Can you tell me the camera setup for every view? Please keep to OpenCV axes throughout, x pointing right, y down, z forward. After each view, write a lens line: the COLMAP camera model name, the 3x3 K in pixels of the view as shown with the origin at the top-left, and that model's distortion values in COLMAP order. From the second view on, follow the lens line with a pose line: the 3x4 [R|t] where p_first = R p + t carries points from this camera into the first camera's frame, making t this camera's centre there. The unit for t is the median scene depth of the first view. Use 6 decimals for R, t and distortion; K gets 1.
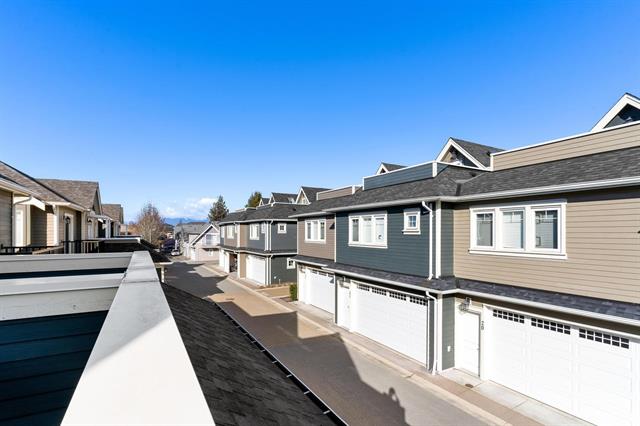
lens RADIAL K [[327.1, 0, 314.8], [0, 327.1, 232.8], [0, 0, 1]] dist [0.002345, 0.001453]
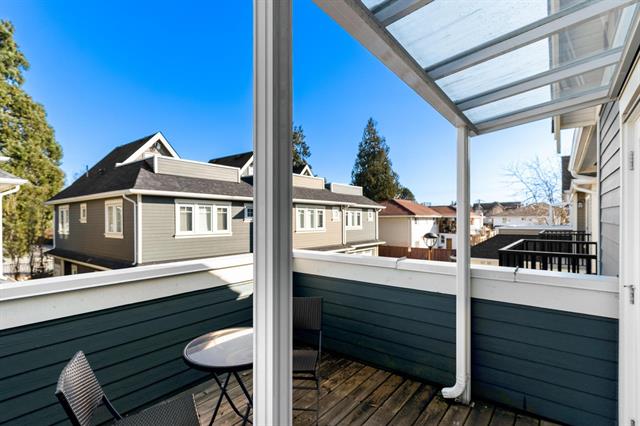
lens RADIAL K [[327.1, 0, 321.7], [0, 327.1, 212.7], [0, 0, 1]] dist [0.002345, 0.001453]
pose [[-0.420189, 0.017684, 0.907265, -0.655819], [0.006865, 0.999843, -0.016309, -0.007208], [-0.907411, -0.000624, -0.420244, 0.764486]]
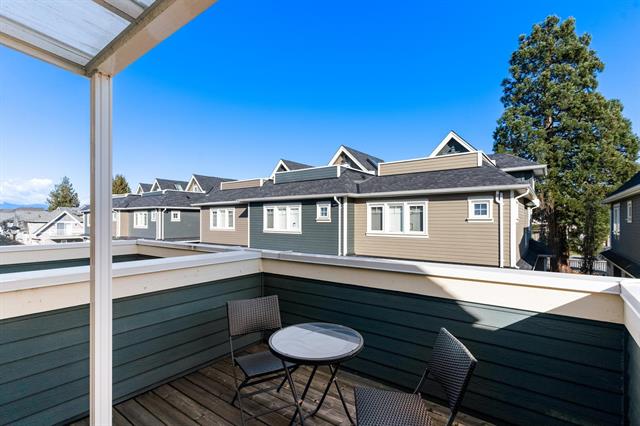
lens RADIAL K [[316.1, 0, 322.4], [0, 316.1, 220.4], [0, 0, 1]] dist [0.005774, 0.001217]
pose [[0.913147, -0.002058, 0.407625, -0.168424], [0.001923, 0.999998, 0.000739, -0.002231], [-0.407626, 0.000109, 0.913149, -0.089086]]
